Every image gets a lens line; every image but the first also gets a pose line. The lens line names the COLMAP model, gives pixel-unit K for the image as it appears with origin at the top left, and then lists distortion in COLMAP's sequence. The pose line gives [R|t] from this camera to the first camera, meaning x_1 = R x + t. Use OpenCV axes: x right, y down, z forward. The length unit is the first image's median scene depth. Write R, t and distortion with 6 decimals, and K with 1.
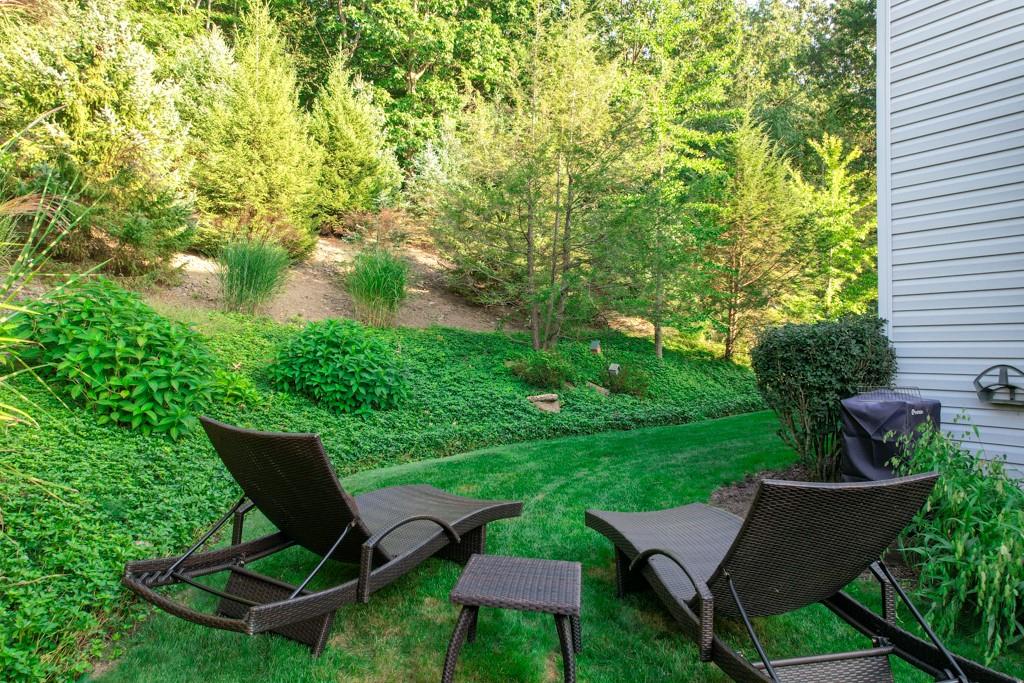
lens RADIAL K [[626.6, 0, 512.0], [0, 626.6, 341.5], [0, 0, 1]] dist [-0.034651, 0.001418]
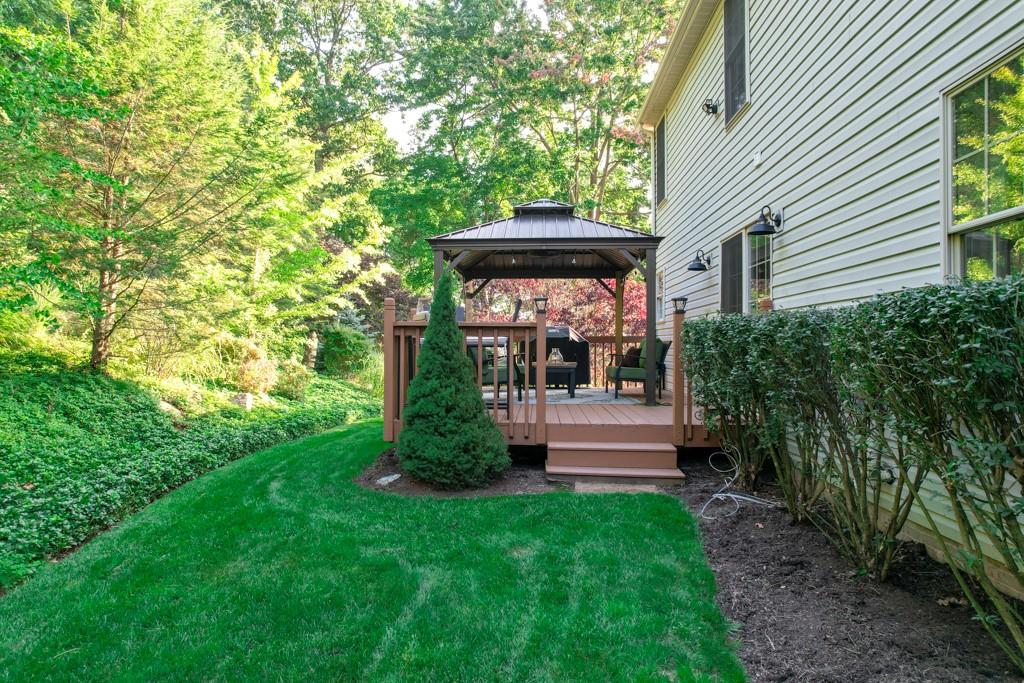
lens RADIAL K [[626.6, 0, 512.0], [0, 626.6, 341.5], [0, 0, 1]] dist [-0.034651, 0.001418]
pose [[0.591494, 0.005416, 0.806291, 0.136143], [-0.007732, 0.999970, -0.001045, 0.002794], [-0.806272, -0.005616, 0.591518, 0.415605]]
